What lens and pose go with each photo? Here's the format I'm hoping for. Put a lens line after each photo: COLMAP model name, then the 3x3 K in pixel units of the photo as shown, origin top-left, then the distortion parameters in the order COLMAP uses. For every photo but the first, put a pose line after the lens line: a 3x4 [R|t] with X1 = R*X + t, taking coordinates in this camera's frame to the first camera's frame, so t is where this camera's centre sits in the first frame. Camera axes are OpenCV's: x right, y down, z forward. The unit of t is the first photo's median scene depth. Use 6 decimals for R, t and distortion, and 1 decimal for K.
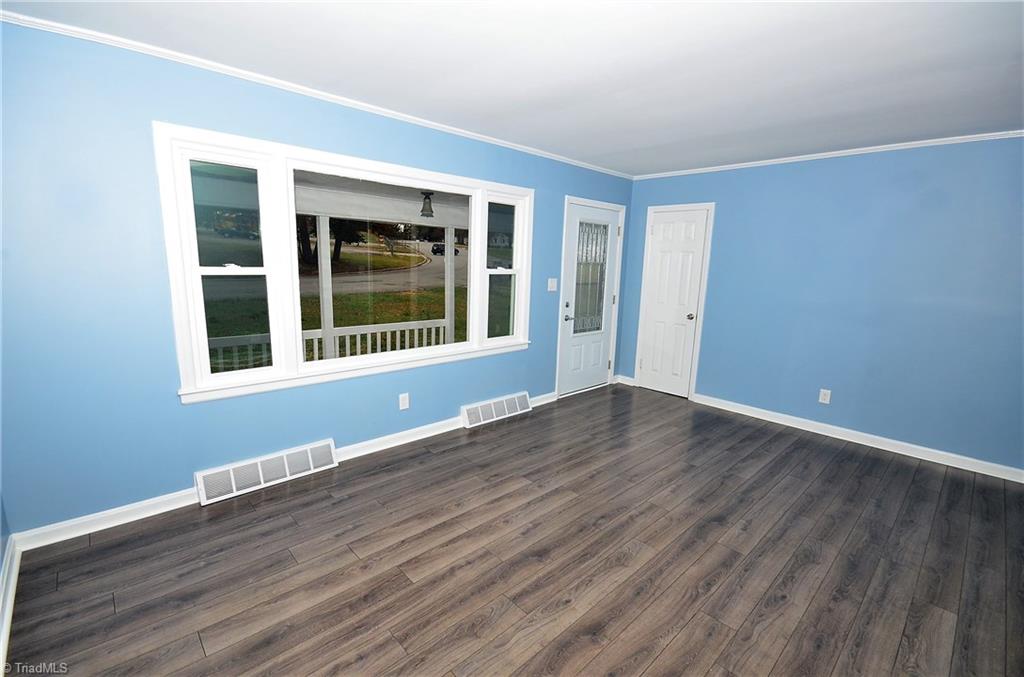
lens RADIAL K [[451.8, 0, 512.0], [0, 451.8, 338.5], [0, 0, 1]] dist [0.003059, -0.000264]
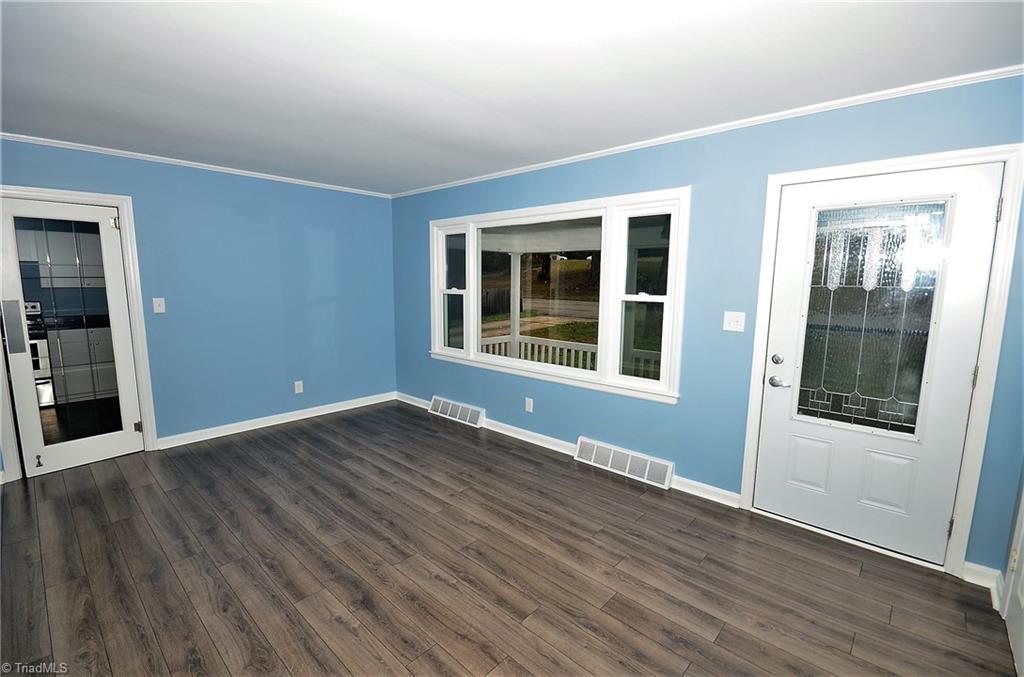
lens RADIAL K [[449.6, 0, 508.9], [0, 449.6, 340.7], [0, 0, 1]] dist [-0.003591, -0.001117]
pose [[0.071468, 0.102577, -0.992154, 1.126503], [-0.175621, 0.980452, 0.088716, -0.148359], [0.981860, 0.167903, 0.088086, 1.029550]]
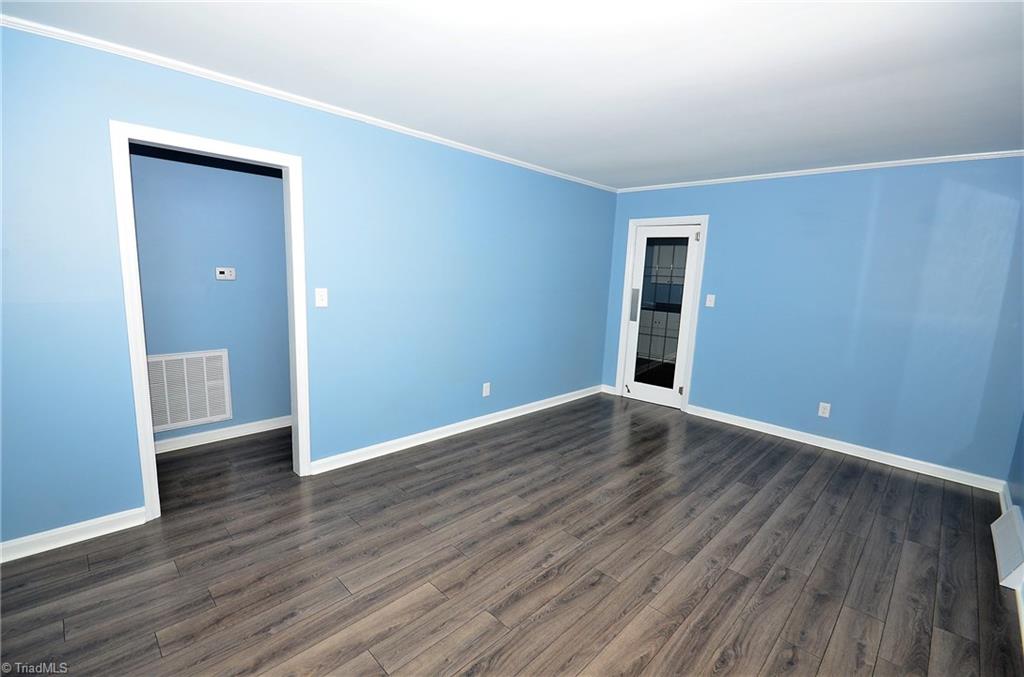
lens RADIAL K [[449.6, 0, 508.9], [0, 449.6, 340.7], [0, 0, 1]] dist [-0.003591, -0.001117]
pose [[-0.996776, -0.067363, -0.043593, 0.510273], [-0.077791, 0.944463, 0.319278, -0.280740], [0.019665, 0.321640, -0.946658, 1.702998]]
